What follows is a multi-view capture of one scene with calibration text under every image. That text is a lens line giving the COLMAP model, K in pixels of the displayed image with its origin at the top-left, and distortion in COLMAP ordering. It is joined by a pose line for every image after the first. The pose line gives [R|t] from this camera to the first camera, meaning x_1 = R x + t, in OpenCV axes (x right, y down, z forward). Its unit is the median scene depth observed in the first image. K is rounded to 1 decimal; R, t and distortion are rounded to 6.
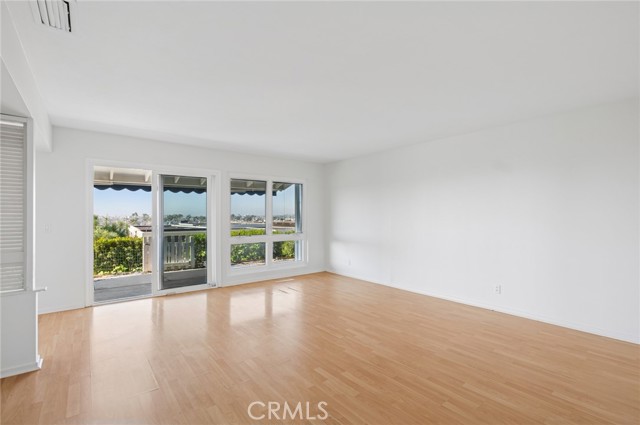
lens RADIAL K [[297.9, 0, 319.2], [0, 297.9, 213.9], [0, 0, 1]] dist [0.005087, -0.000020]
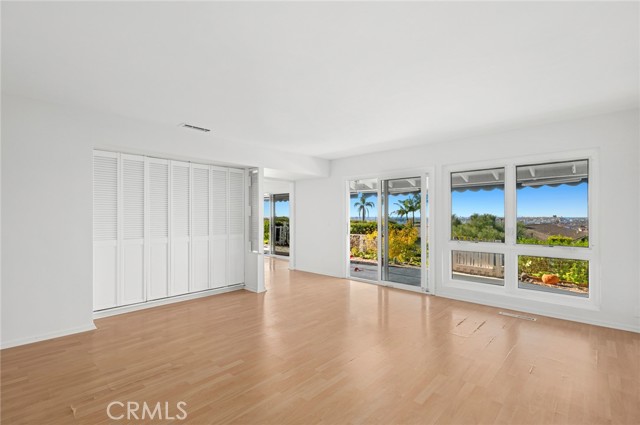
lens RADIAL K [[297.9, 0, 318.4], [0, 297.9, 213.2], [0, 0, 1]] dist [0.005087, -0.000020]
pose [[0.139632, -0.004986, -0.990191, 0.510474], [0.005293, 0.999977, -0.004289, -0.001509], [0.990189, -0.004642, 0.139655, 0.527972]]
